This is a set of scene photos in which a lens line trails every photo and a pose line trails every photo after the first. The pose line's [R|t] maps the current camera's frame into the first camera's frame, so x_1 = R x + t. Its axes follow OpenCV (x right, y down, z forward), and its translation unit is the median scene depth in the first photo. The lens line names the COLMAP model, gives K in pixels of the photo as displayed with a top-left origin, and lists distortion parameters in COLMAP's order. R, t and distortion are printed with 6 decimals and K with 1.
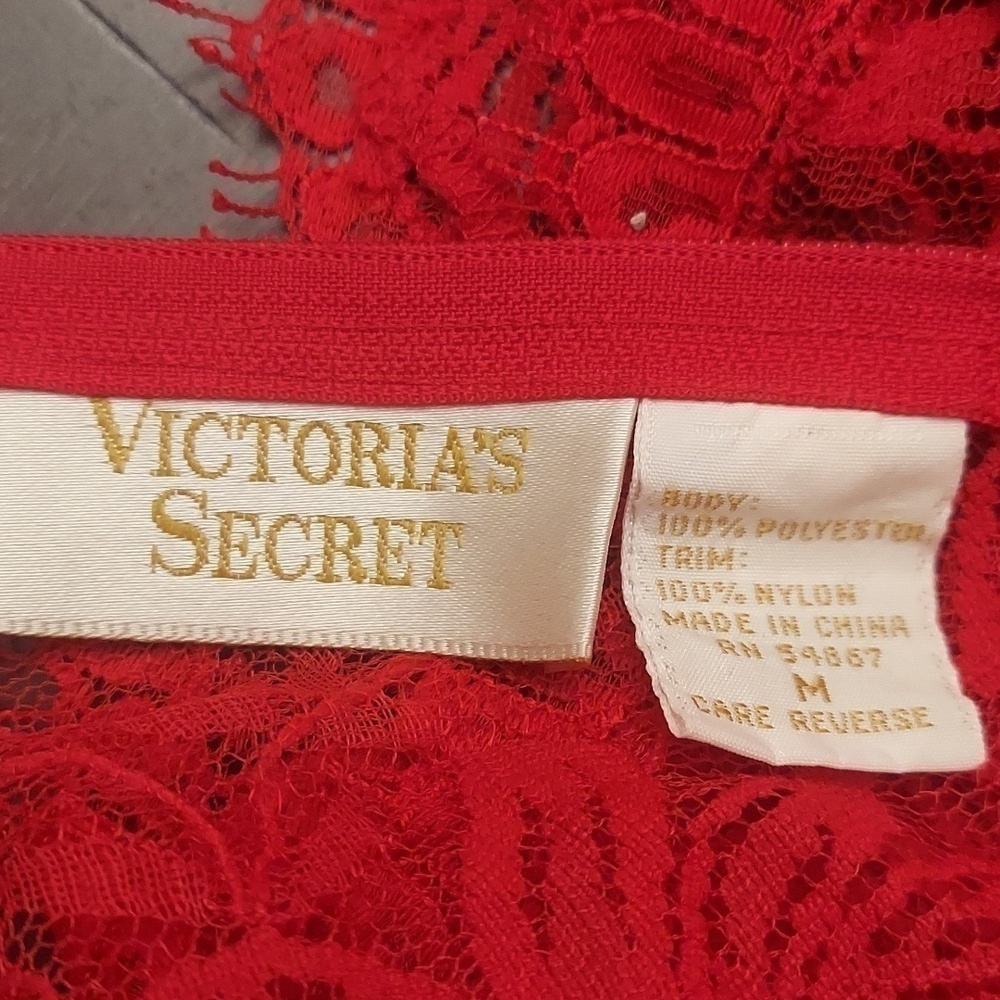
lens RADIAL K [[1688.2, 0, 503.2], [0, 1688.2, 522.6], [0, 0, 1]] dist [0.173303, -0.645814]
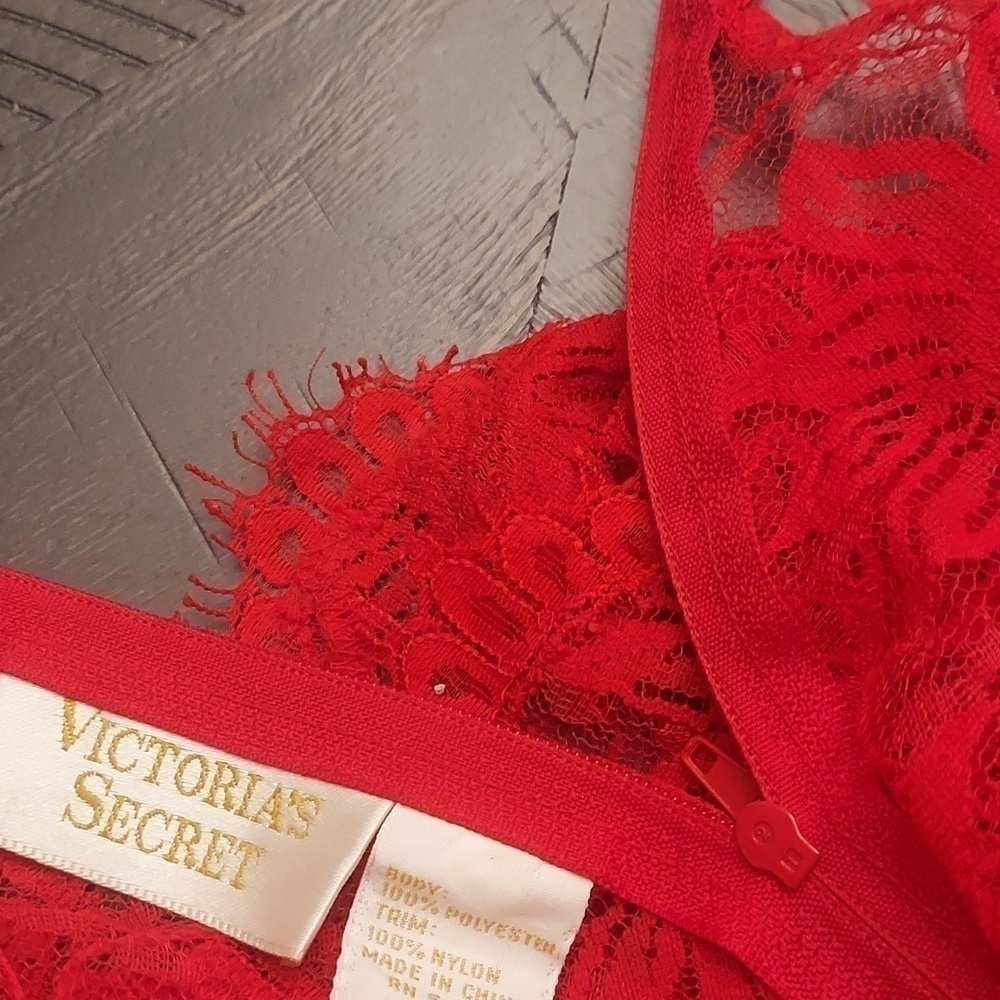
lens RADIAL K [[1688.2, 0, 503.2], [0, 1688.2, 522.6], [0, 0, 1]] dist [0.173303, -0.645814]
pose [[0.953359, 0.276131, -0.121897, 0.278122], [-0.295356, 0.936678, -0.188145, -0.049002], [0.062226, 0.215372, 0.974547, -0.507483]]
